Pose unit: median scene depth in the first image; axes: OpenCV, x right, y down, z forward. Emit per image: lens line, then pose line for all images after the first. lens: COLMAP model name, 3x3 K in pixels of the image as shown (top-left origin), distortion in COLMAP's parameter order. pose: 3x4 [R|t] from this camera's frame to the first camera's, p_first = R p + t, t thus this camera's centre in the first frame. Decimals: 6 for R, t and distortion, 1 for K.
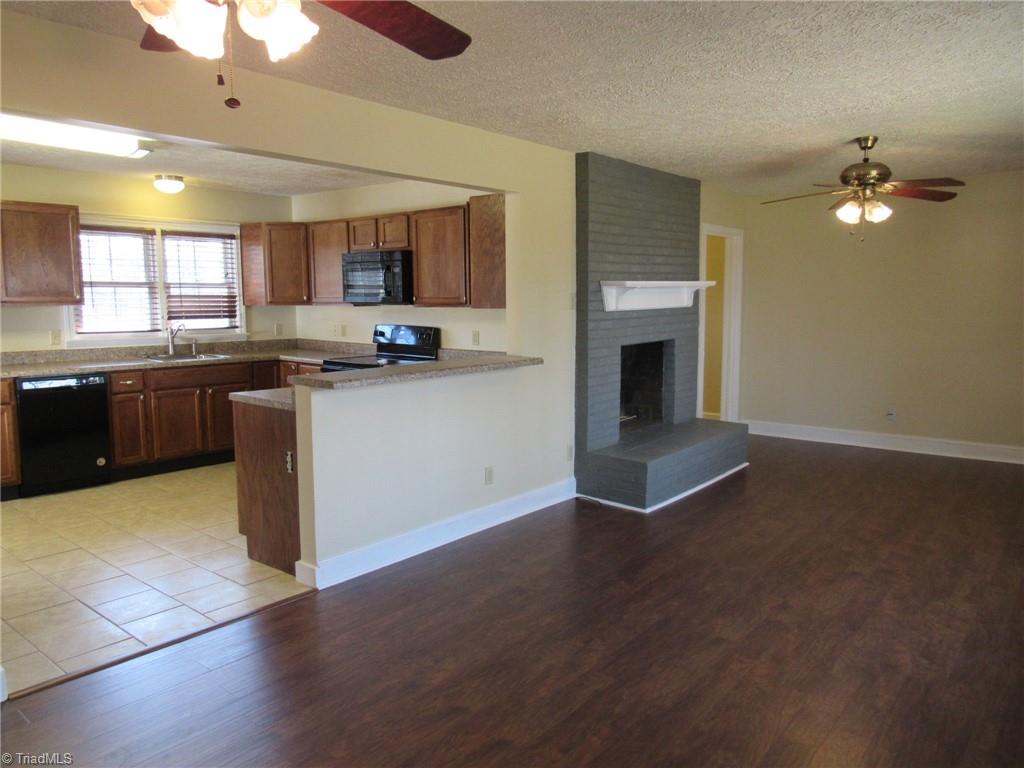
lens RADIAL K [[720.0, 0, 512.0], [0, 720.0, 384.0], [0, 0, 1]] dist [-0.006408, -0.031631]
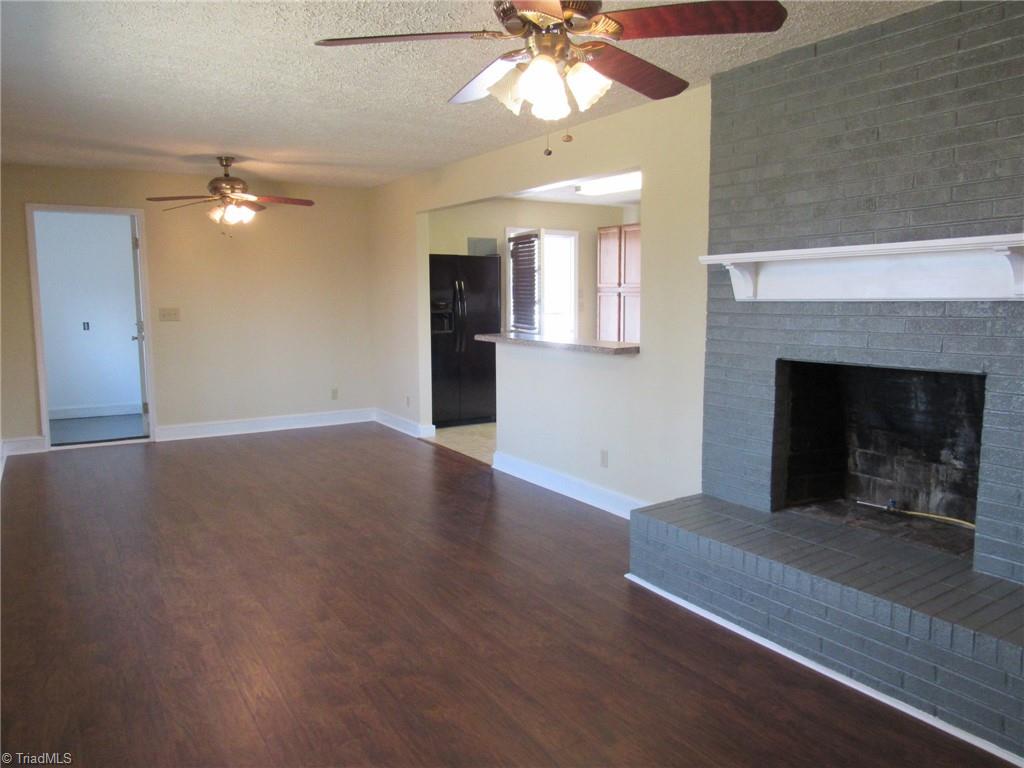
lens RADIAL K [[720.0, 0, 512.0], [0, 720.0, 384.0], [0, 0, 1]] dist [-0.006408, -0.031631]
pose [[-0.296403, 0.137568, -0.945103, 0.863857], [-0.100537, 0.979579, 0.174117, -0.125506], [0.949757, 0.146626, -0.276520, 1.036037]]
